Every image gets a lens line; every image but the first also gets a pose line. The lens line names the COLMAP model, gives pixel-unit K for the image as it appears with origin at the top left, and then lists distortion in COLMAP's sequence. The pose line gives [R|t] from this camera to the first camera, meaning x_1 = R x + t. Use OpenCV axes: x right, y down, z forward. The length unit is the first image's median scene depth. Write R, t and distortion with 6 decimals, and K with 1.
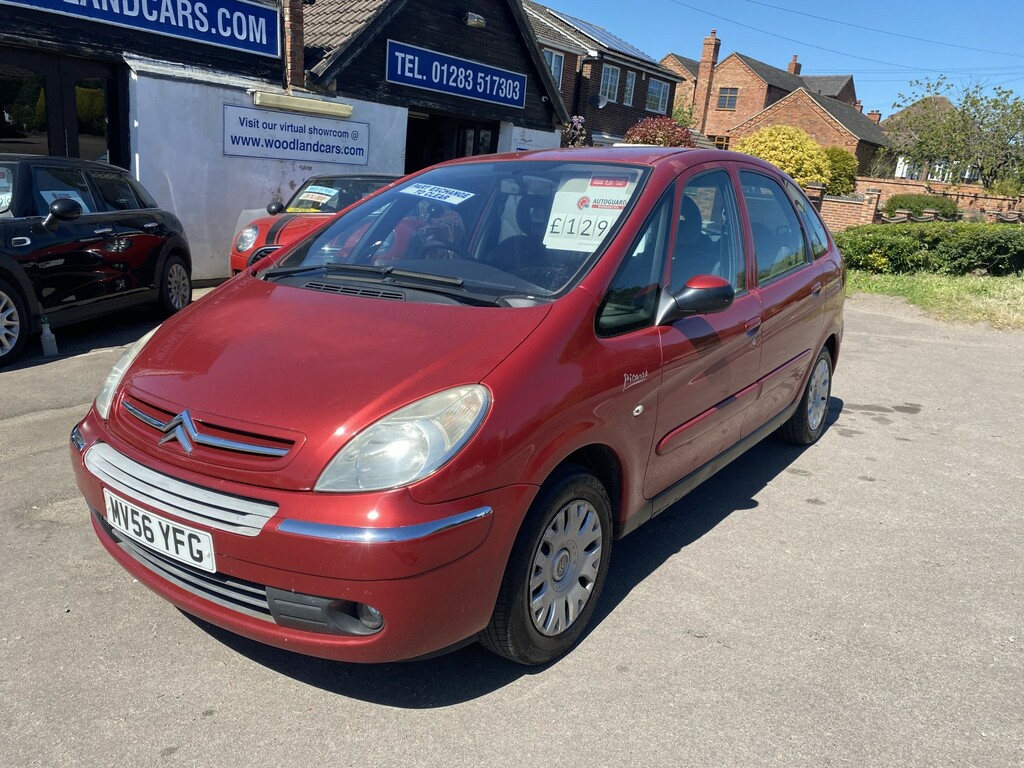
lens RADIAL K [[784.5, 0, 511.6], [0, 784.5, 386.9], [0, 0, 1]] dist [0.023818, -0.016391]
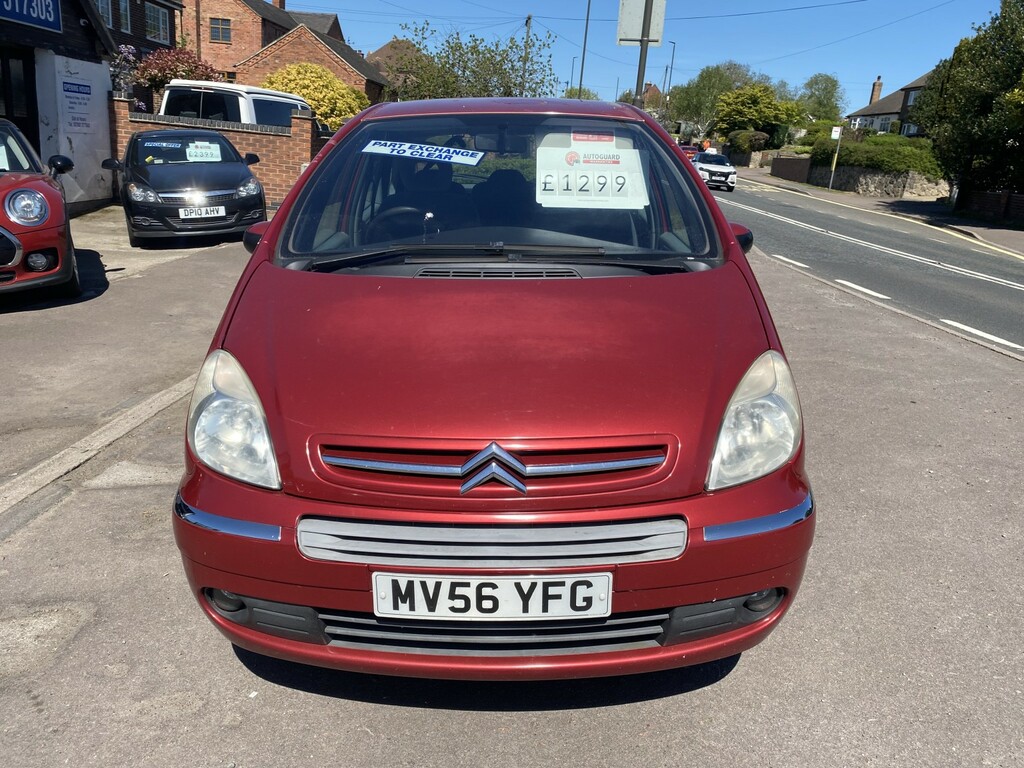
lens RADIAL K [[784.5, 0, 513.0], [0, 784.5, 383.9], [0, 0, 1]] dist [0.023818, -0.016391]
pose [[0.814339, -0.191263, 0.547970, -0.199967], [0.152811, 0.981485, 0.115484, -0.028959], [-0.559912, -0.010307, 0.828488, 0.078497]]
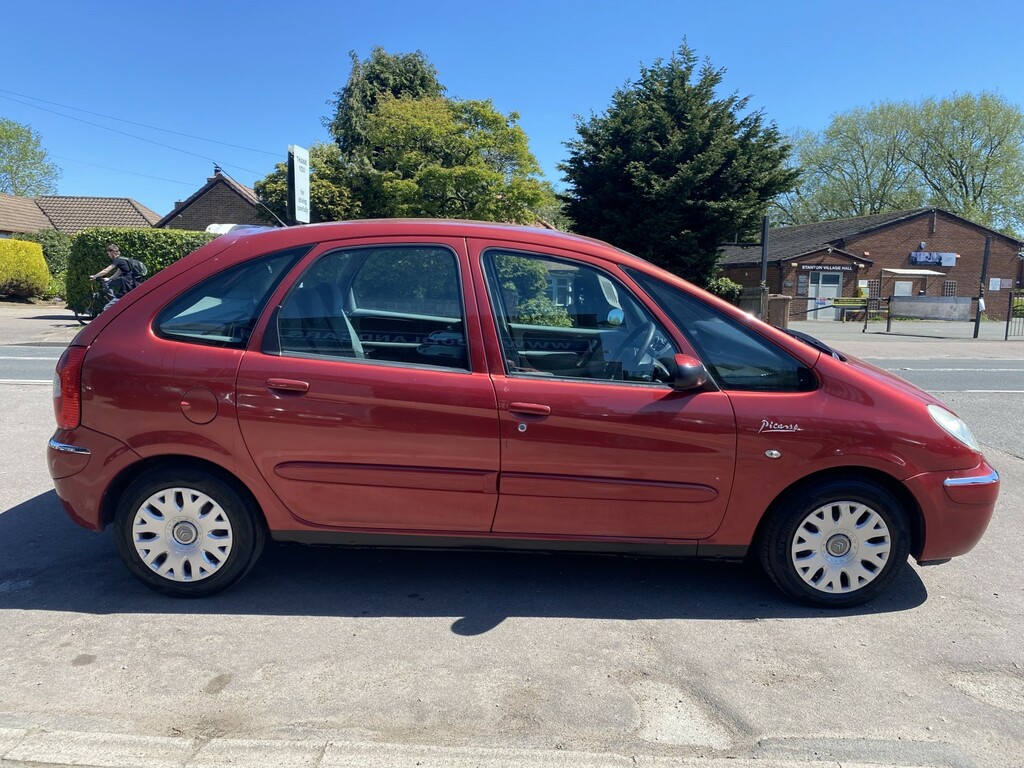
lens RADIAL K [[784.5, 0, 513.8], [0, 784.5, 392.1], [0, 0, 1]] dist [0.023818, -0.016391]
pose [[-0.584509, -0.210115, 0.783710, -0.315716], [0.153382, 0.919861, 0.361013, -0.194941], [-0.796758, 0.331222, -0.505439, 0.659074]]
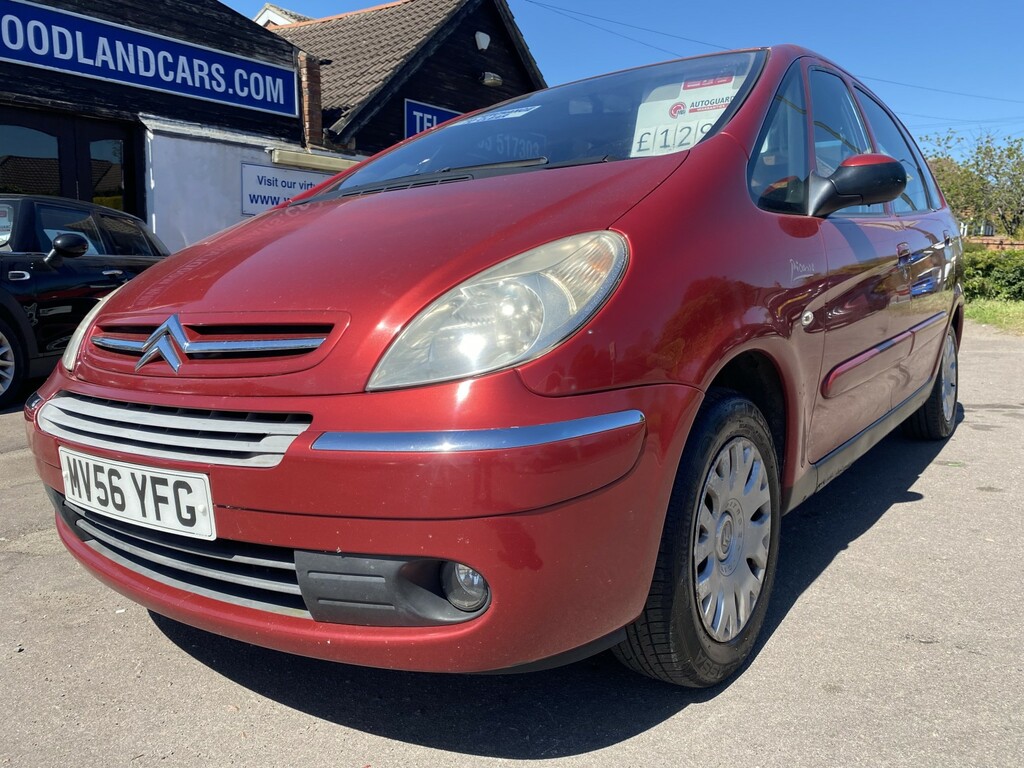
lens RADIAL K [[784.5, 0, 508.7], [0, 784.5, 381.2], [0, 0, 1]] dist [0.023818, -0.016391]
pose [[0.998018, -0.056561, -0.027570, -0.026043], [0.052937, 0.991599, -0.118024, 0.044310], [0.034014, 0.116331, 0.992628, 0.081932]]
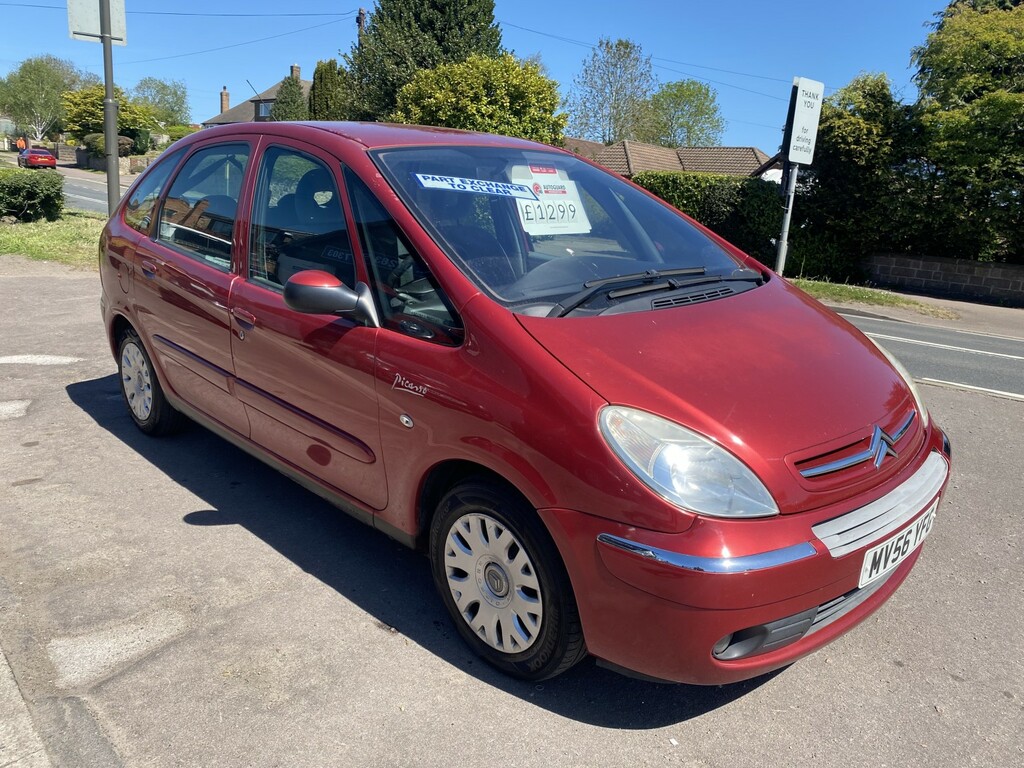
lens RADIAL K [[784.5, 0, 513.5], [0, 784.5, 383.5], [0, 0, 1]] dist [0.023818, -0.016391]
pose [[0.178765, -0.292027, 0.939555, -0.350027], [0.213111, 0.943760, 0.252786, -0.092593], [-0.960535, 0.155040, 0.230945, 0.292918]]
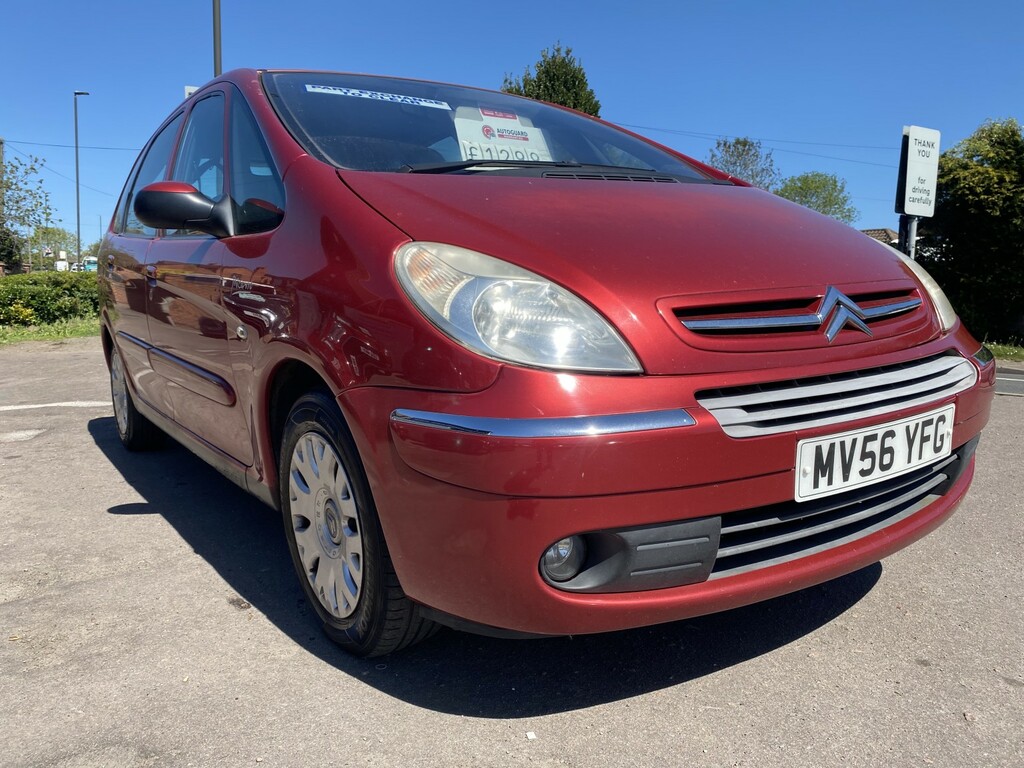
lens RADIAL K [[784.5, 0, 503.9], [0, 784.5, 386.2], [0, 0, 1]] dist [0.023818, -0.016391]
pose [[0.344334, -0.171646, 0.923023, -0.289788], [0.264756, 0.960996, 0.079940, -0.004742], [-0.900743, 0.216849, 0.376348, 0.246811]]
